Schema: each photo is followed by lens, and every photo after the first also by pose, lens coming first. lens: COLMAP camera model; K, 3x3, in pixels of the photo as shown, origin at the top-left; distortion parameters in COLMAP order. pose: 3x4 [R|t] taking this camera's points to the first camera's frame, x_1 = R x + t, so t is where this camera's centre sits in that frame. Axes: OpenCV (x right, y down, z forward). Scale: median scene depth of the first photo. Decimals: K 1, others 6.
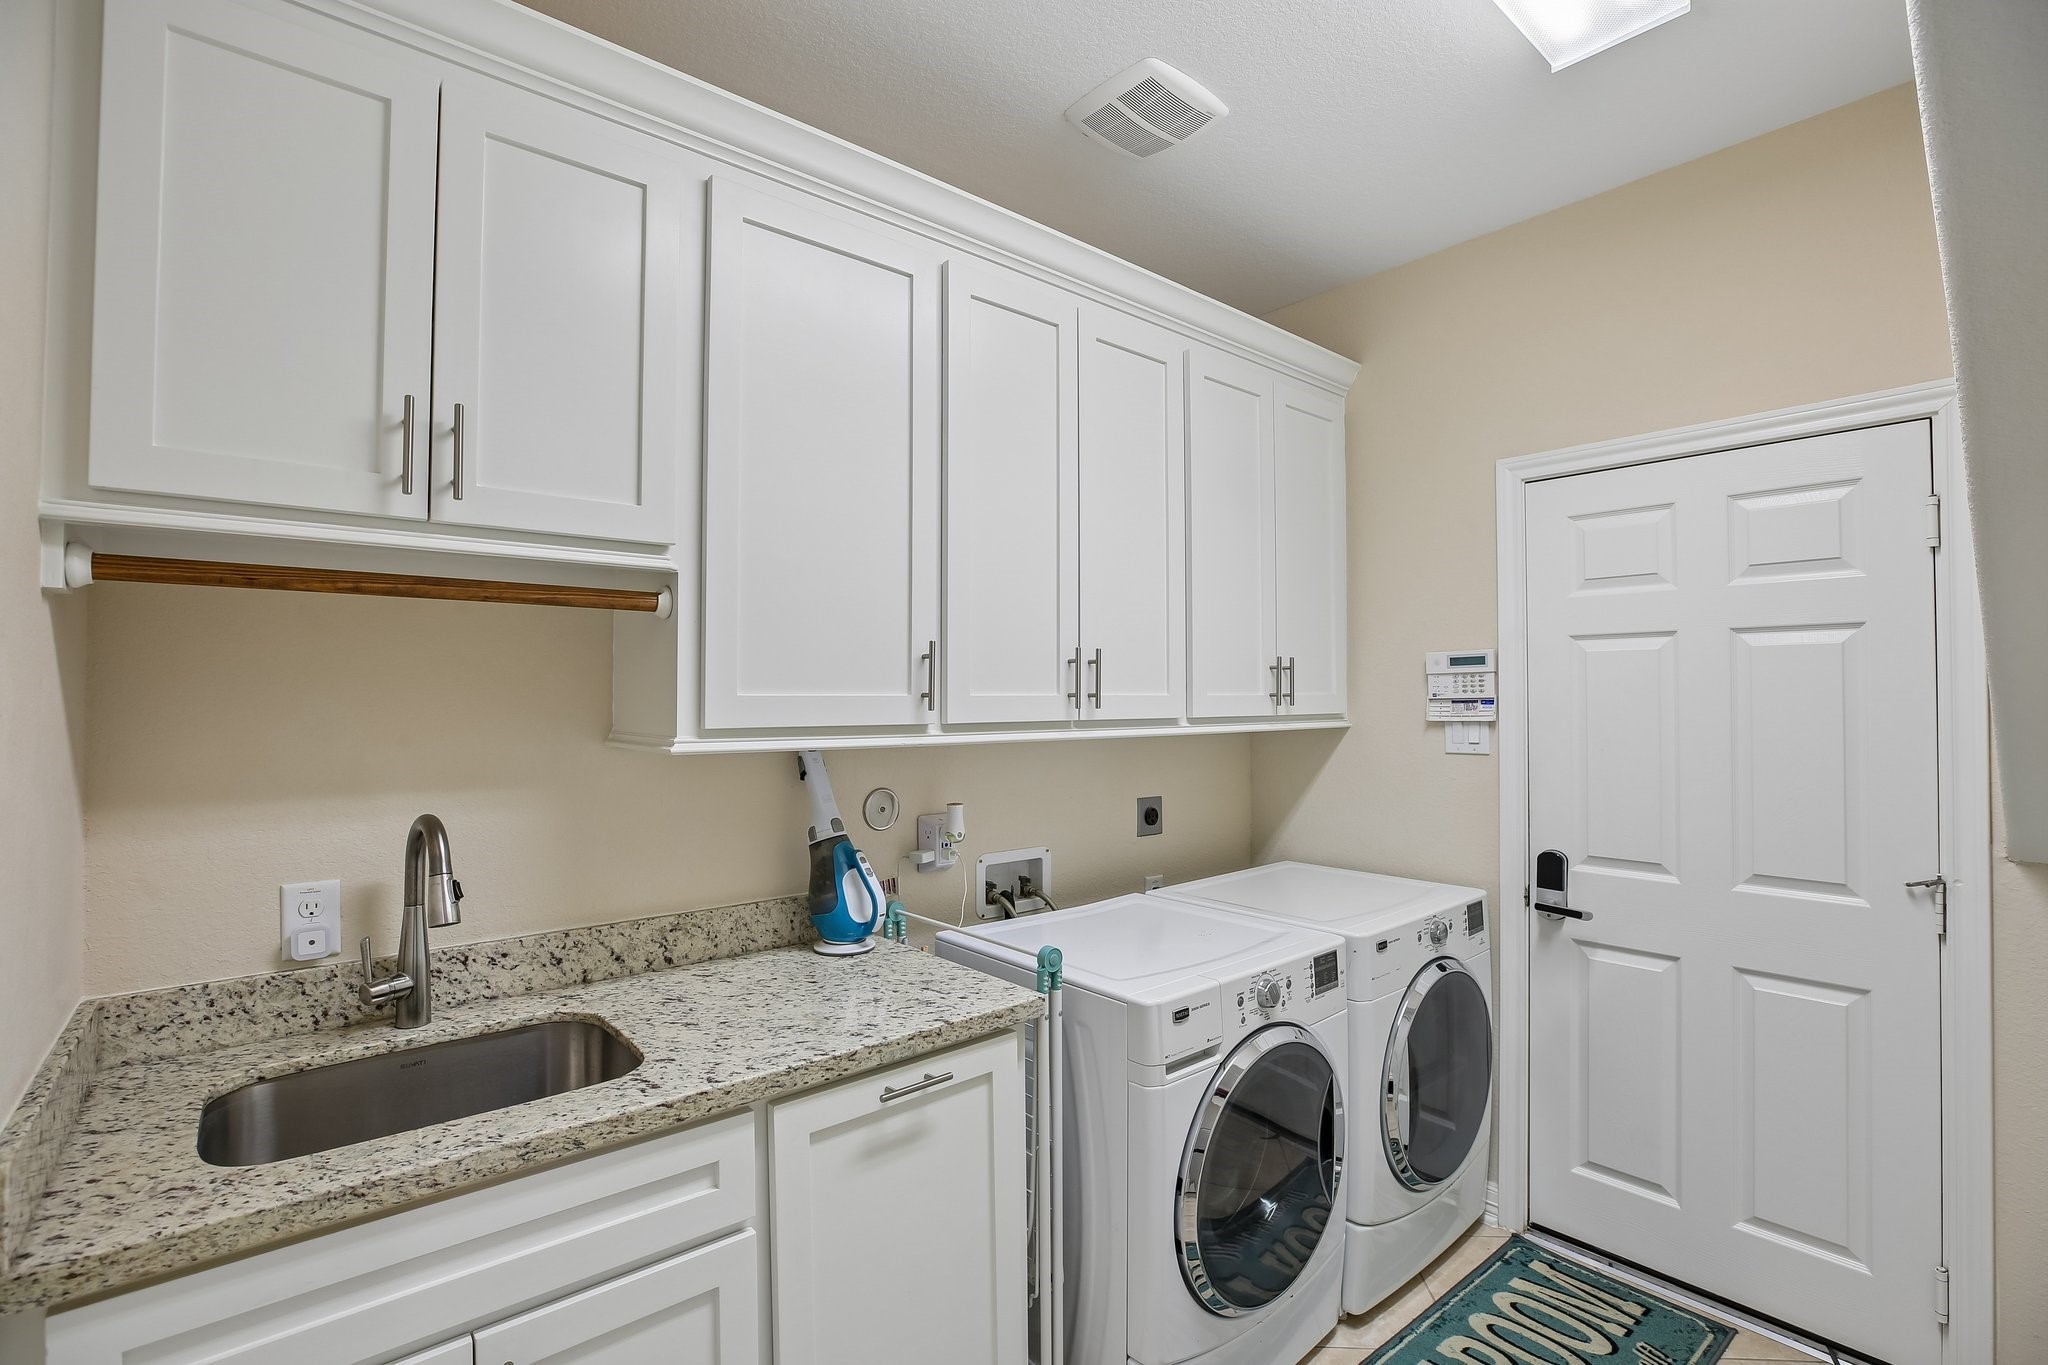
lens RADIAL K [[948.3, 0, 1019.0], [0, 948.3, 682.3], [0, 0, 1]] dist [-0.035364, 0.008000]
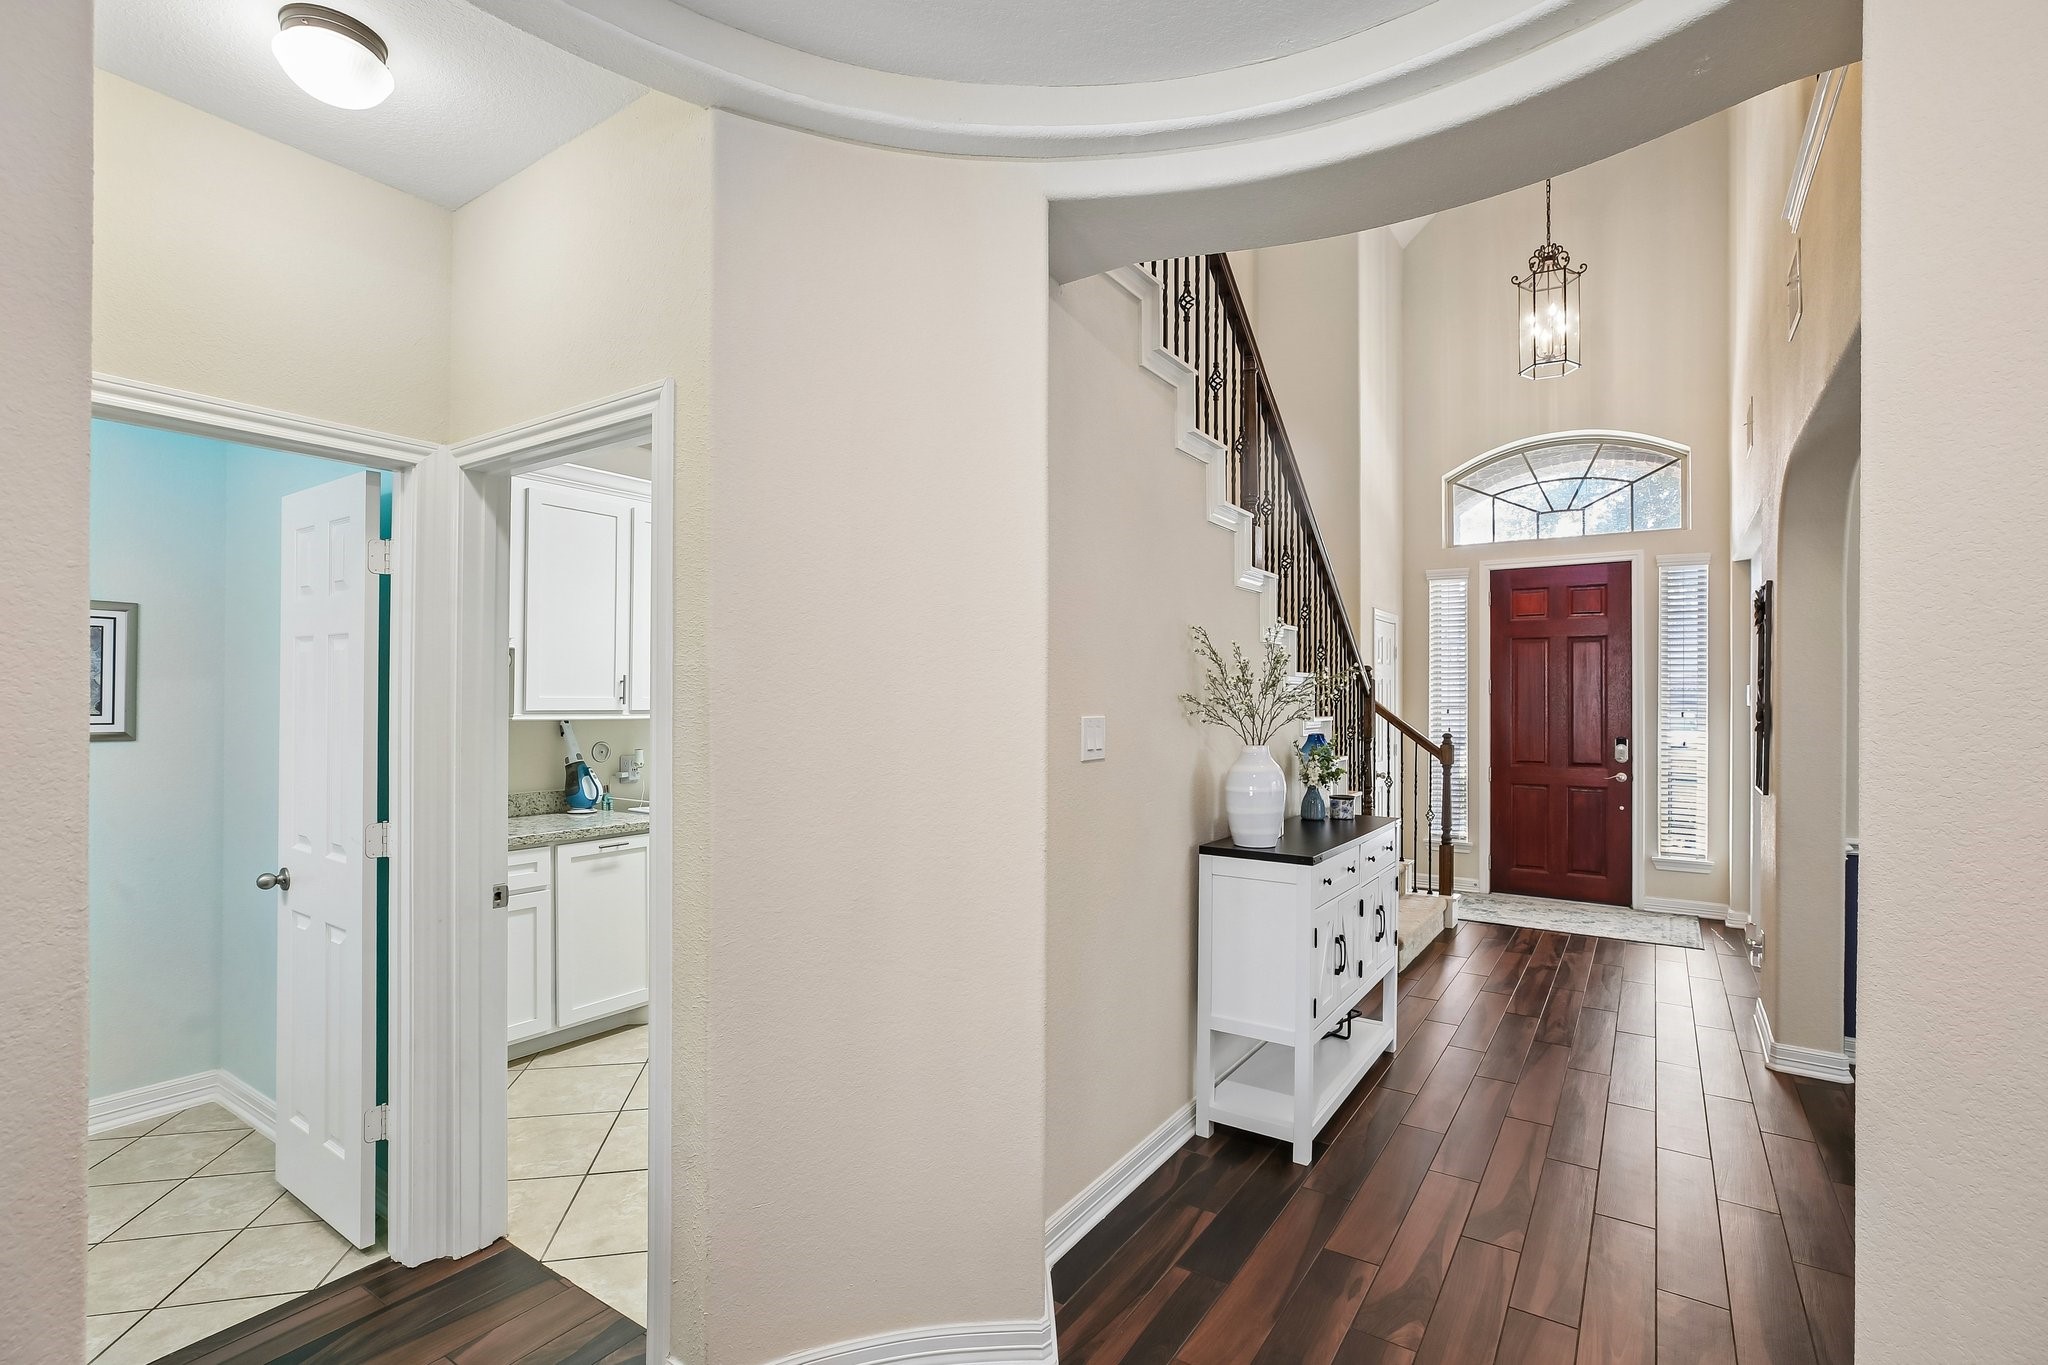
lens RADIAL K [[948.3, 0, 1037.5], [0, 948.3, 693.2], [0, 0, 1]] dist [-0.035364, 0.008000]
pose [[0.959755, 0.010361, 0.280647, 0.216544], [-0.014037, 0.999840, 0.011092, -0.034725], [-0.280487, -0.014585, 0.959747, -1.405888]]
